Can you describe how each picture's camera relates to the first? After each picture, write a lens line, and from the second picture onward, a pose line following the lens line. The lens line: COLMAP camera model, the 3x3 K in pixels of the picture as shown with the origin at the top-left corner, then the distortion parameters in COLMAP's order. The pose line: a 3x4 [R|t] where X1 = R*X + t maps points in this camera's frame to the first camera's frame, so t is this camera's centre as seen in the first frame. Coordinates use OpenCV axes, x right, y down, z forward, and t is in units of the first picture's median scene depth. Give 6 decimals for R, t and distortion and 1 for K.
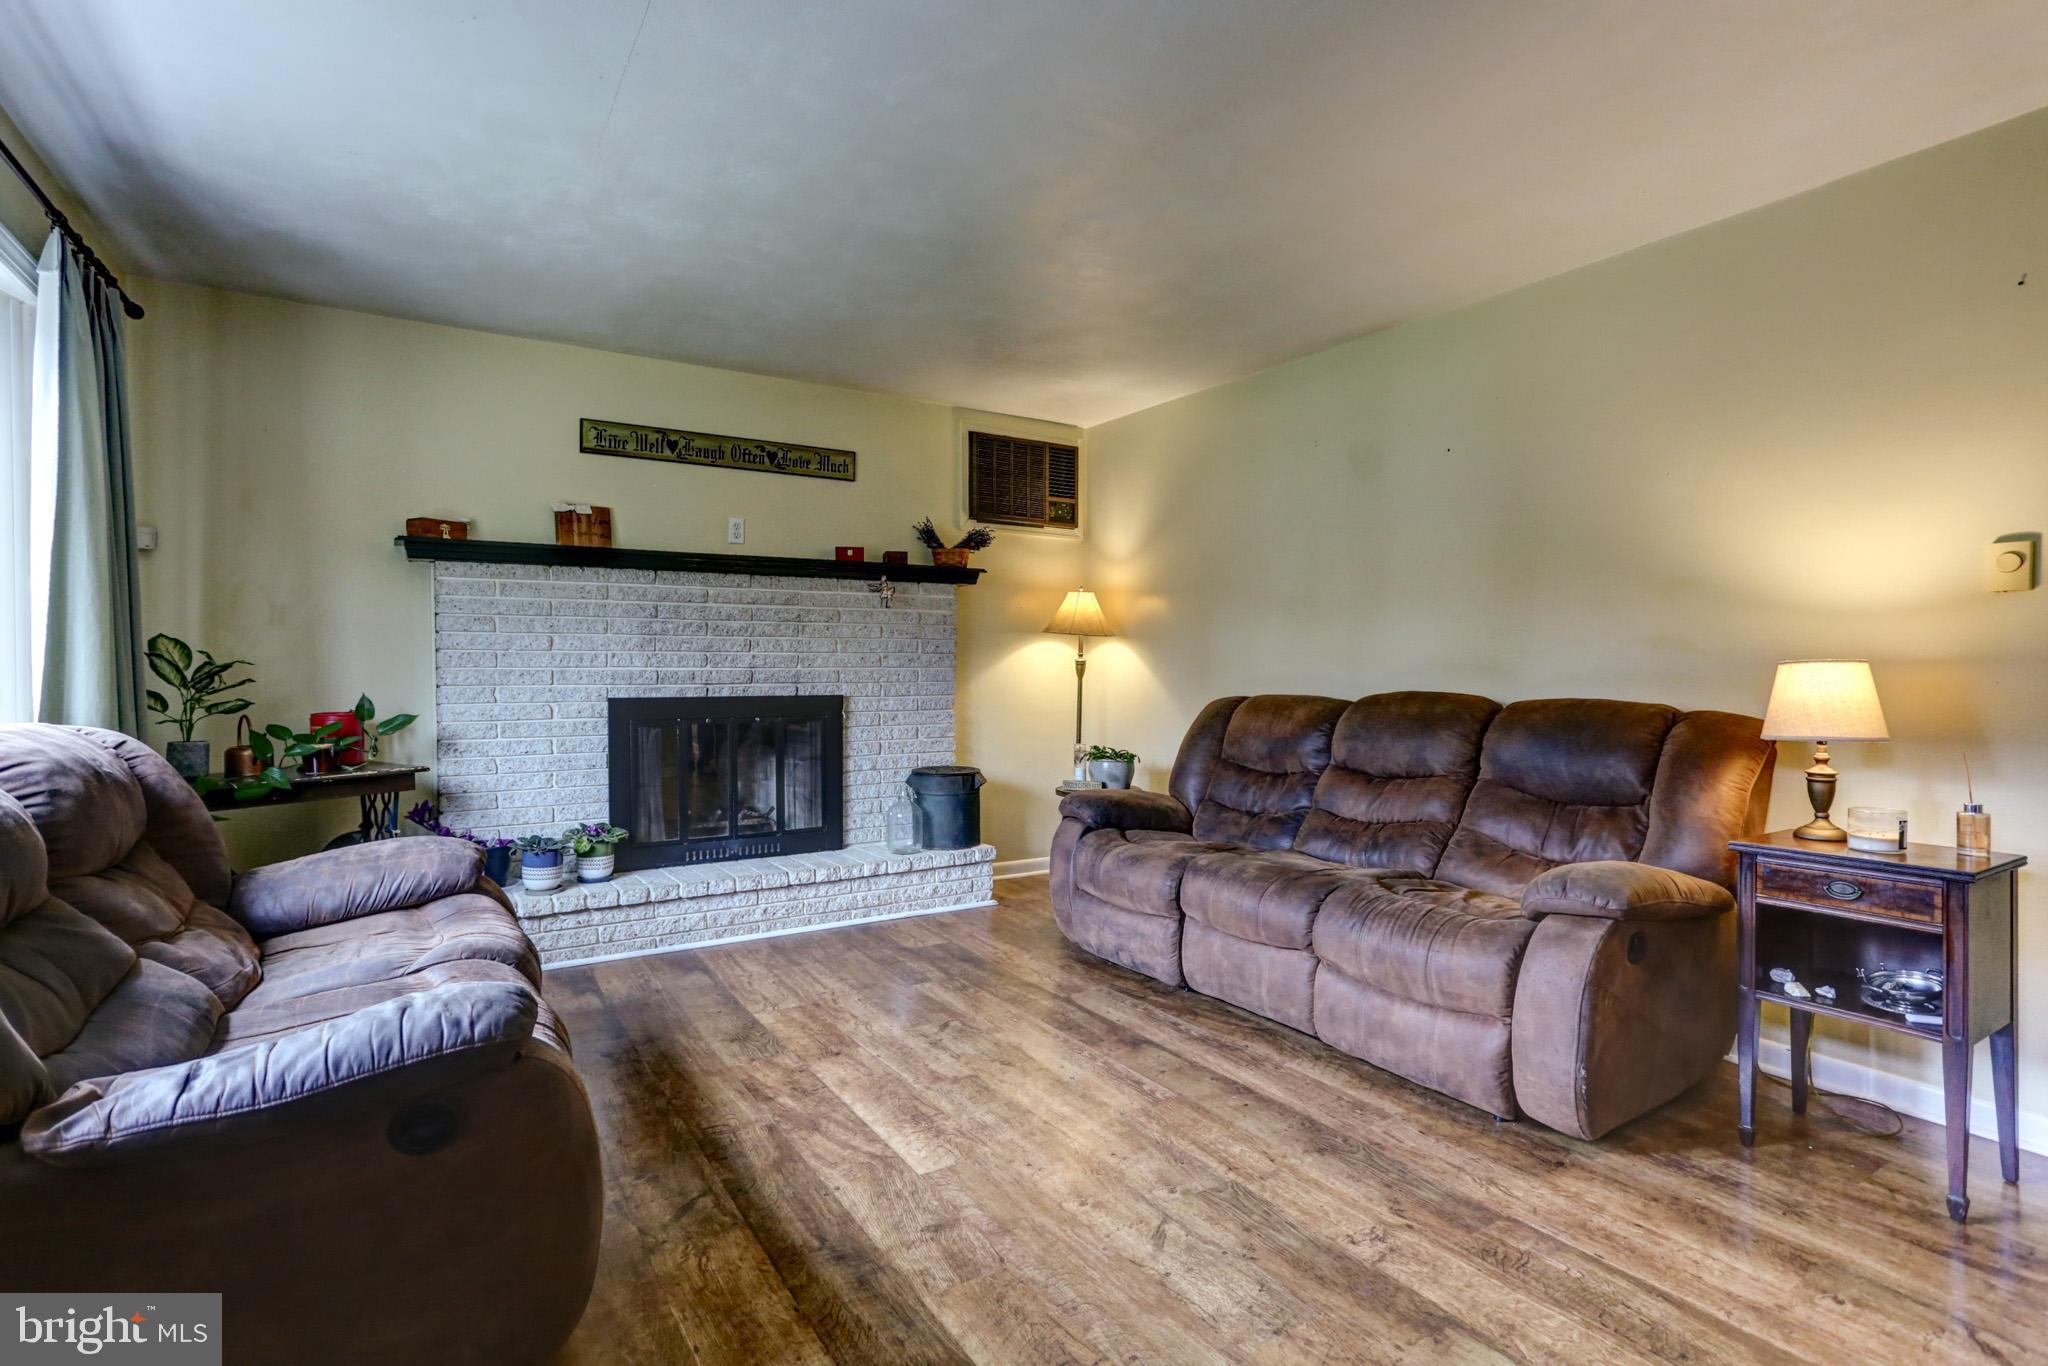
lens RADIAL K [[996.2, 0, 999.0], [0, 996.2, 683.2], [0, 0, 1]] dist [-0.059989, 0.034961]
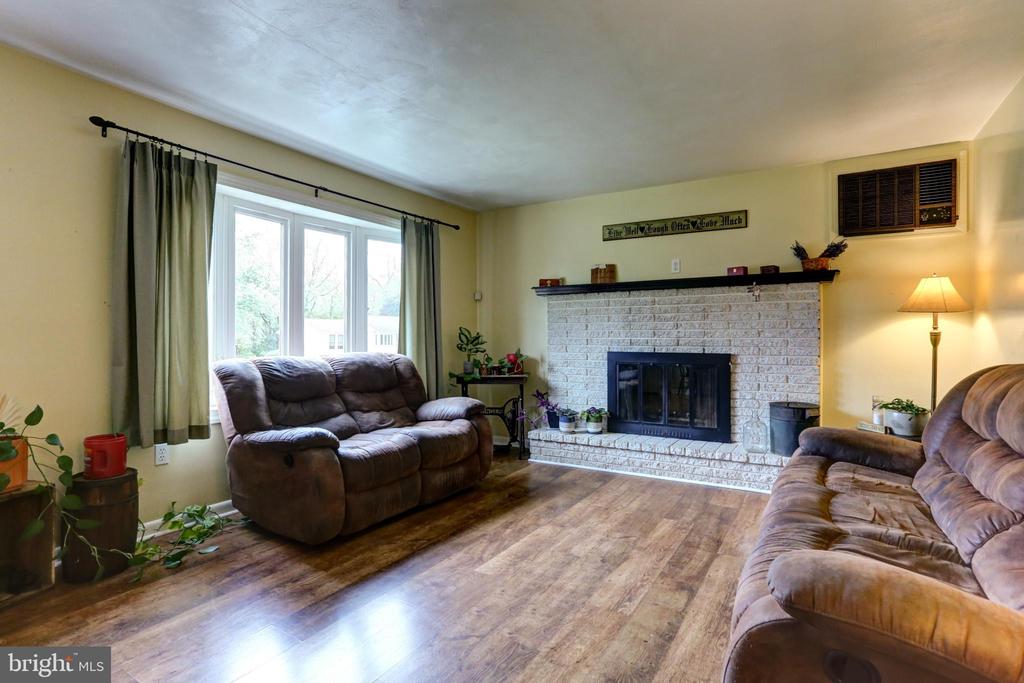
lens RADIAL K [[498.1, 0, 499.5], [0, 498.1, 341.6], [0, 0, 1]] dist [-0.059989, 0.034961]
pose [[0.441389, 0.005846, -0.897297, 0.488702], [-0.015006, 0.999887, -0.000868, -0.002616], [0.897190, 0.013848, 0.441427, 0.301196]]
